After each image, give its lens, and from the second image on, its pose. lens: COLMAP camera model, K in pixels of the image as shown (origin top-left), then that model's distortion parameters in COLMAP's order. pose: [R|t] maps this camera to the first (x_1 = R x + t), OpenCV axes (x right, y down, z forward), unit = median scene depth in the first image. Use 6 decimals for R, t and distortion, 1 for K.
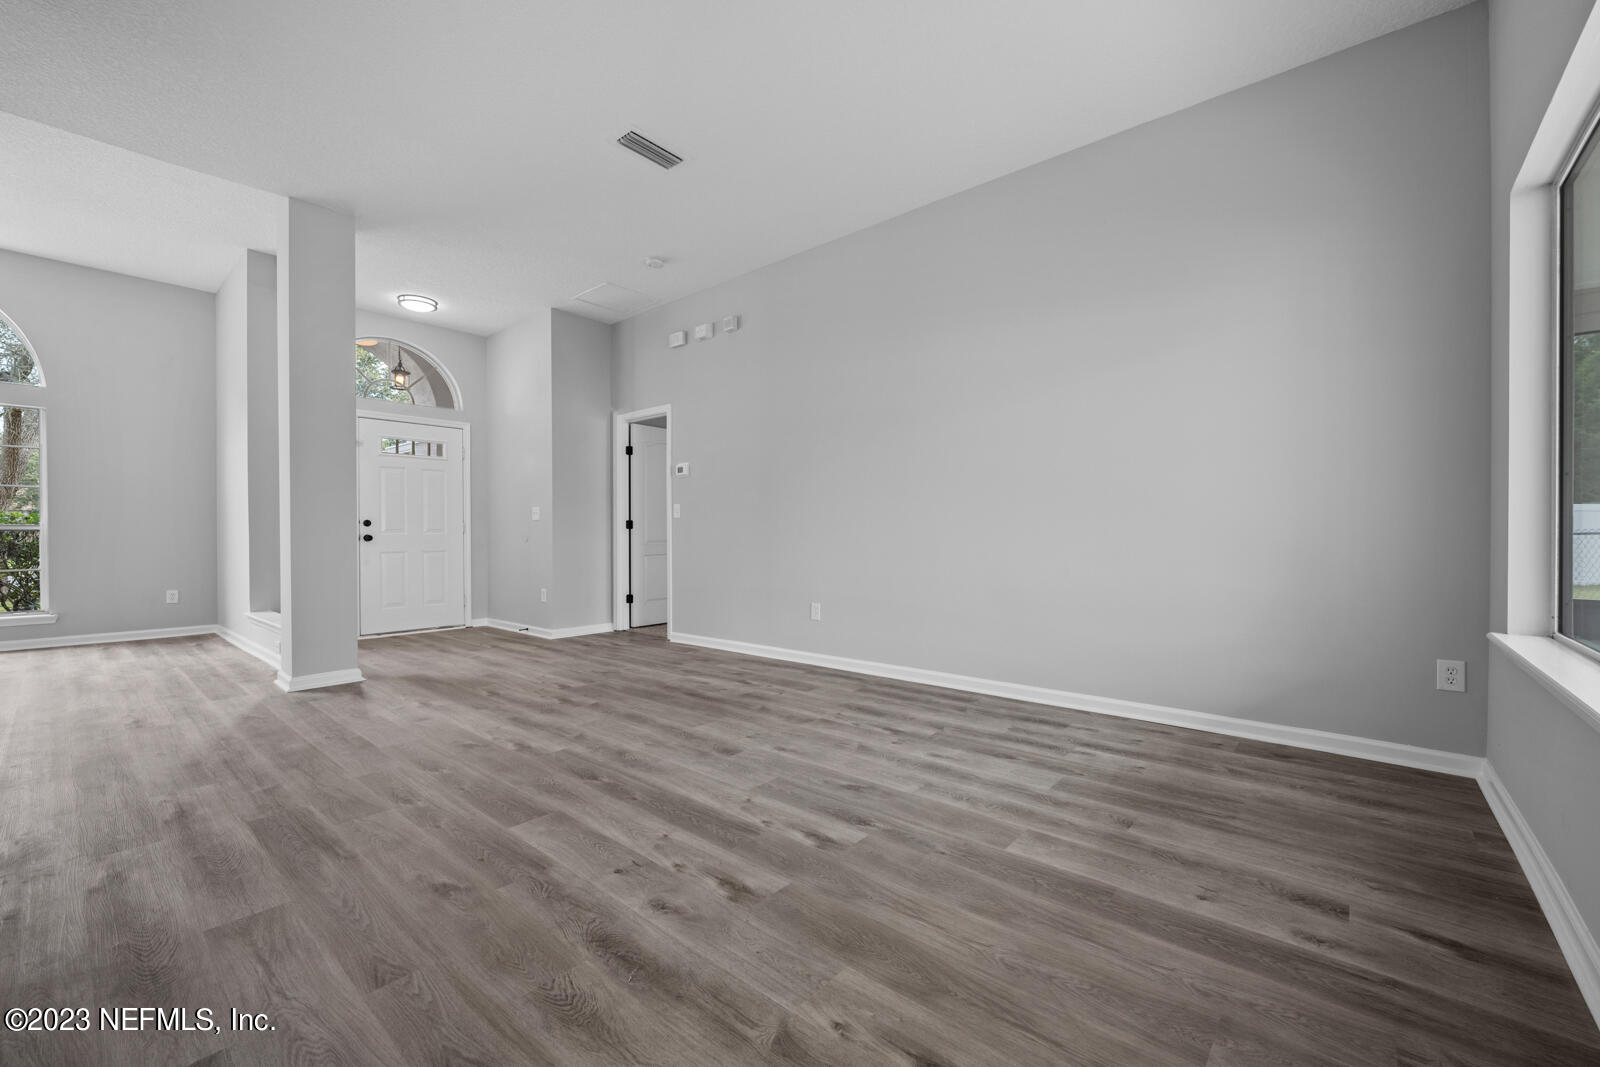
lens RADIAL K [[644.5, 0, 797.6], [0, 644.5, 541.7], [0, 0, 1]] dist [-0.002067, 0.000101]
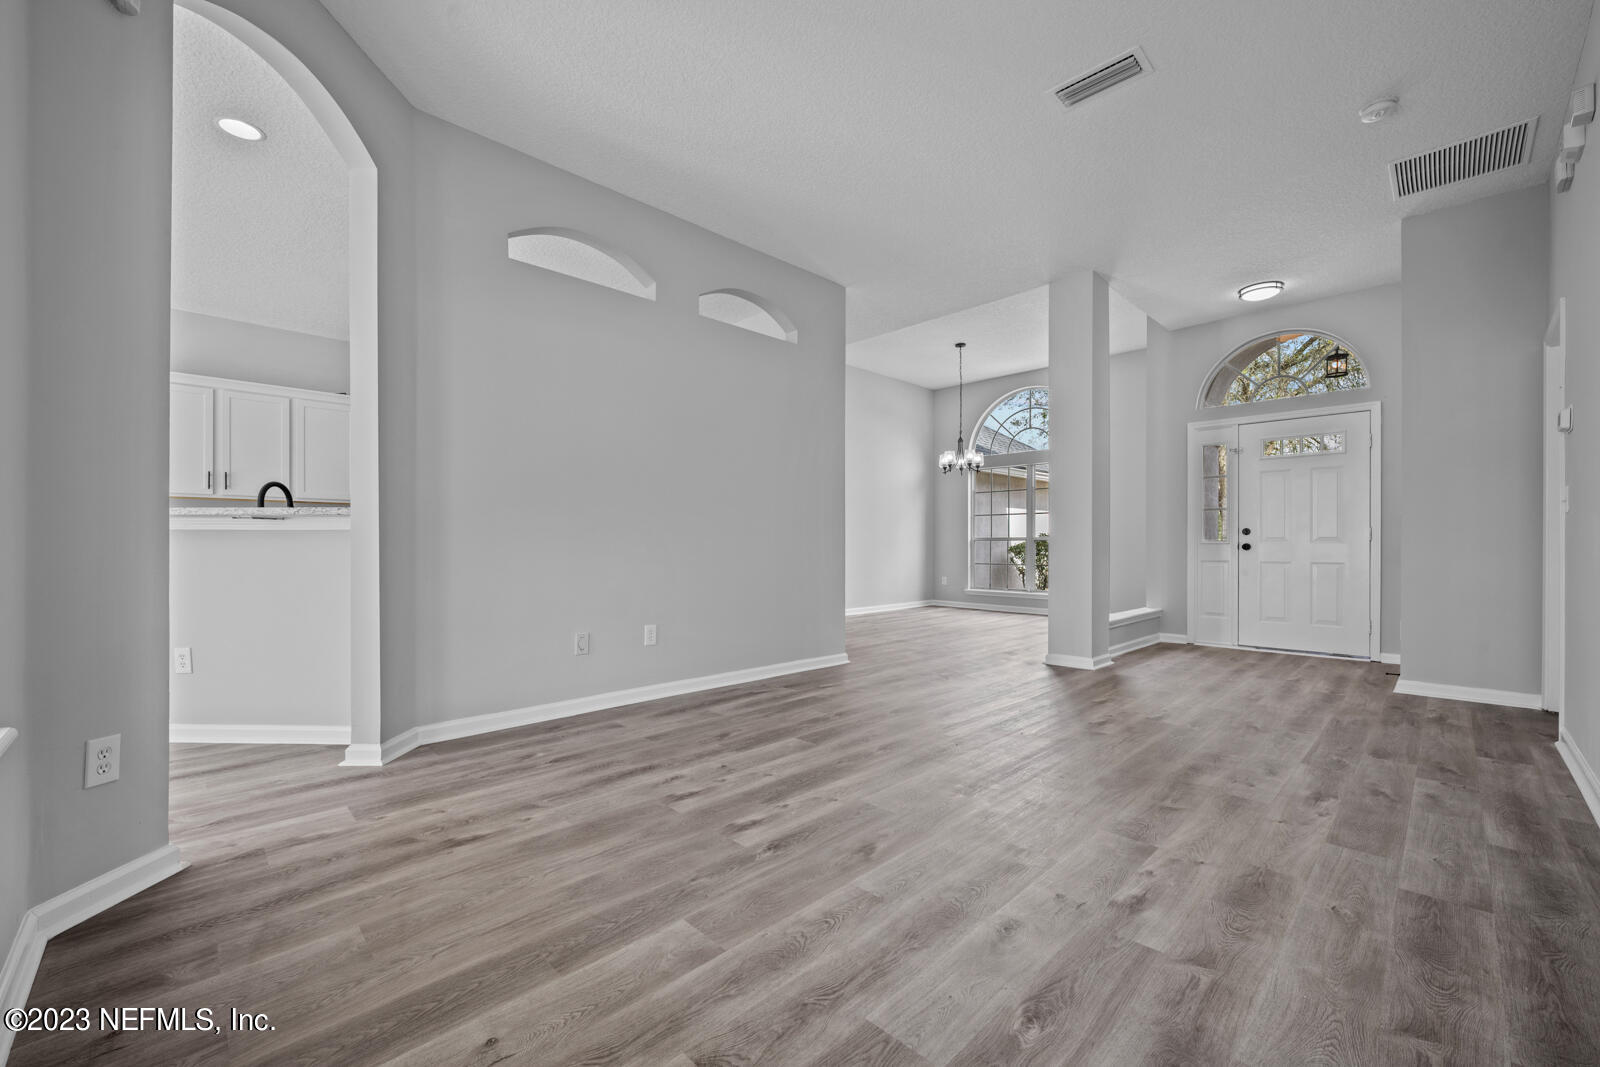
lens RADIAL K [[644.5, 0, 797.6], [0, 644.5, 541.7], [0, 0, 1]] dist [-0.002067, 0.000101]
pose [[-0.081320, -0.000910, -0.996688, 1.117415], [-0.010421, 0.999946, -0.000063, -0.019170], [0.996634, 0.010381, -0.081325, 1.175952]]
